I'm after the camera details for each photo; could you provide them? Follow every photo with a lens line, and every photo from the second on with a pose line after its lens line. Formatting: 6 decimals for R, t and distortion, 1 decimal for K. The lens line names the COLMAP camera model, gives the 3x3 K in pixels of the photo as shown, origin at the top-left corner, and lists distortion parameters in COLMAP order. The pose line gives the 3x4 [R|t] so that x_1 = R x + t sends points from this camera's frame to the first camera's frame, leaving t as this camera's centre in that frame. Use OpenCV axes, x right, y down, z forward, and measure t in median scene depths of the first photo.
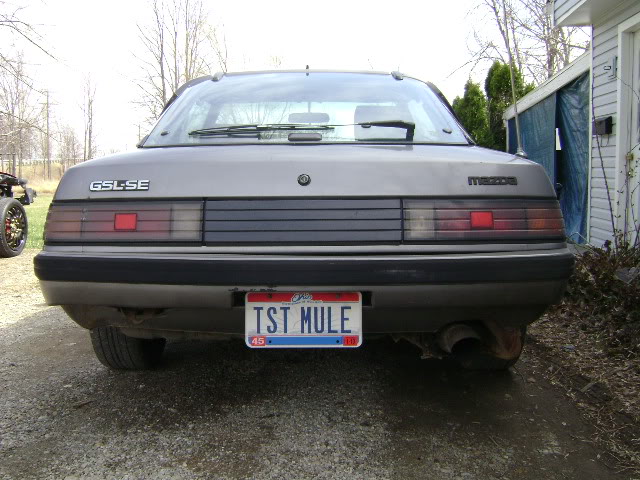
lens RADIAL K [[652.4, 0, 320.5], [0, 652.4, 239.5], [0, 0, 1]] dist [-0.082373, 0.000000]
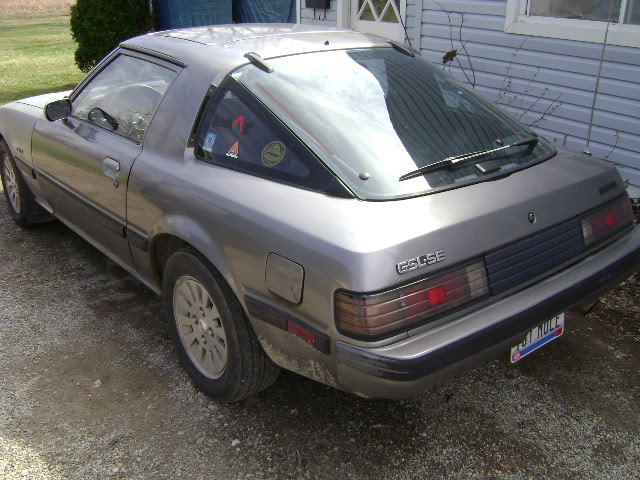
lens RADIAL K [[652.4, 0, 320.4], [0, 652.4, 240.2], [0, 0, 1]] dist [-0.082373, 0.000000]
pose [[0.785880, -0.234772, 0.572079, -0.989648], [0.068100, 0.952358, 0.297282, -0.418925], [-0.614618, -0.194670, 0.764427, 0.336171]]
